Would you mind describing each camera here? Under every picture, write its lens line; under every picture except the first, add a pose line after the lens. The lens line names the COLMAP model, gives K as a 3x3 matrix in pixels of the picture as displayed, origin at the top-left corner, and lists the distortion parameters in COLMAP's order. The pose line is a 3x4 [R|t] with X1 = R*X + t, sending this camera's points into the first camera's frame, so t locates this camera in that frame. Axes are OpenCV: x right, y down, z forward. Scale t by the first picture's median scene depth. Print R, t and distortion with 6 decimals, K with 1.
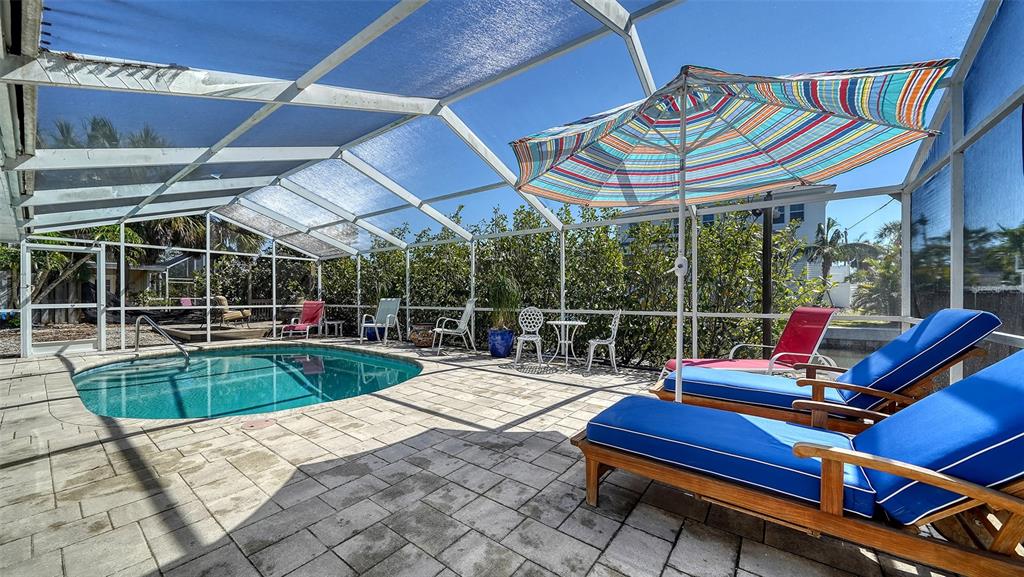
lens RADIAL K [[354.2, 0, 512.0], [0, 354.2, 288.5], [0, 0, 1]] dist [0.000000, -0.000008]
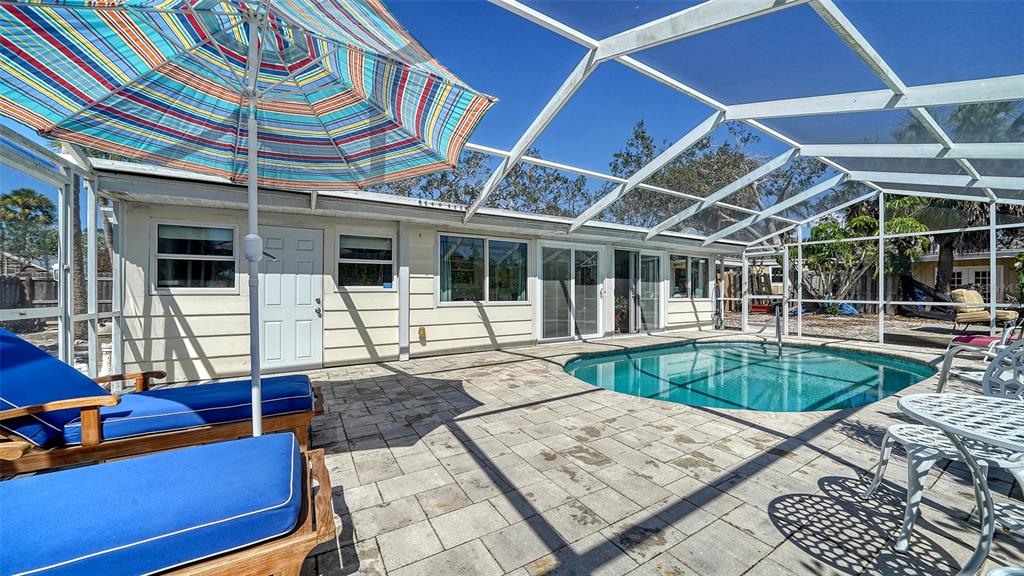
lens RADIAL K [[354.2, 0, 512.0], [0, 354.2, 288.0], [0, 0, 1]] dist [0.000000, -0.000008]
pose [[-0.371873, -0.004256, -0.928274, 0.683651], [0.022943, 0.999642, -0.013775, 0.024519], [0.928000, -0.026420, -0.371643, 1.265961]]
